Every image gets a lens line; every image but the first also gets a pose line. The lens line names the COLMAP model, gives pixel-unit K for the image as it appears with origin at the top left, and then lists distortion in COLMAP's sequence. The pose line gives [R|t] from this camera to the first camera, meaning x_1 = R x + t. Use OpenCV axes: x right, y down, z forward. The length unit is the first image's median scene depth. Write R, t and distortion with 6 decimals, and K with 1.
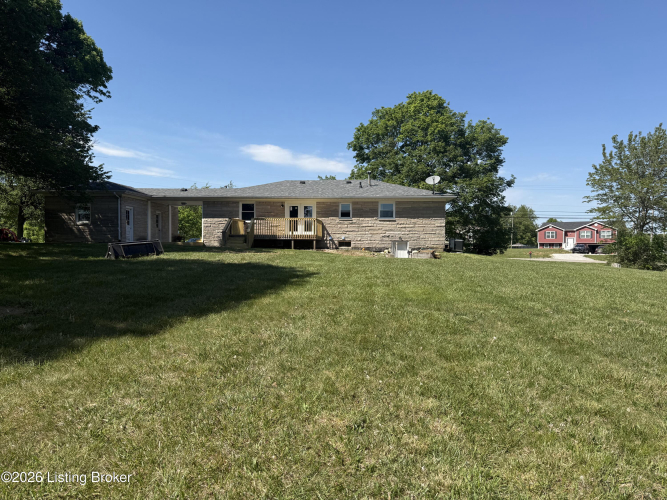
lens RADIAL K [[470.5, 0, 335.1], [0, 470.5, 249.4], [0, 0, 1]] dist [0.056612, -0.072733]
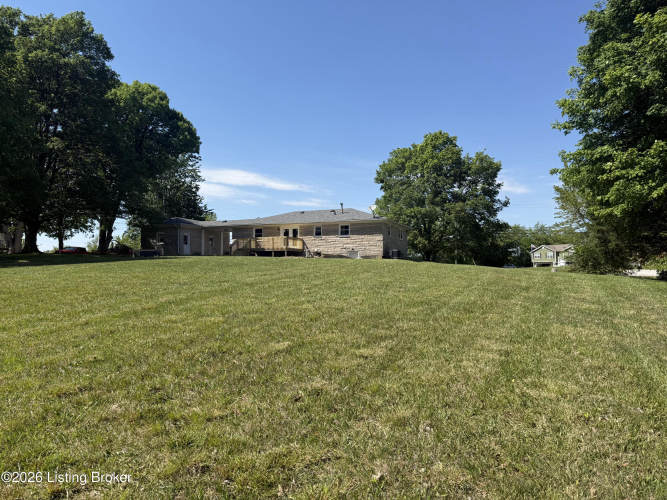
lens RADIAL K [[470.5, 0, 336.4], [0, 470.5, 247.9], [0, 0, 1]] dist [0.056612, -0.072733]
pose [[0.953402, -0.022176, -0.300887, 0.503387], [0.005574, 0.998419, -0.055924, 0.049588], [0.301652, 0.051641, 0.952018, -0.353442]]
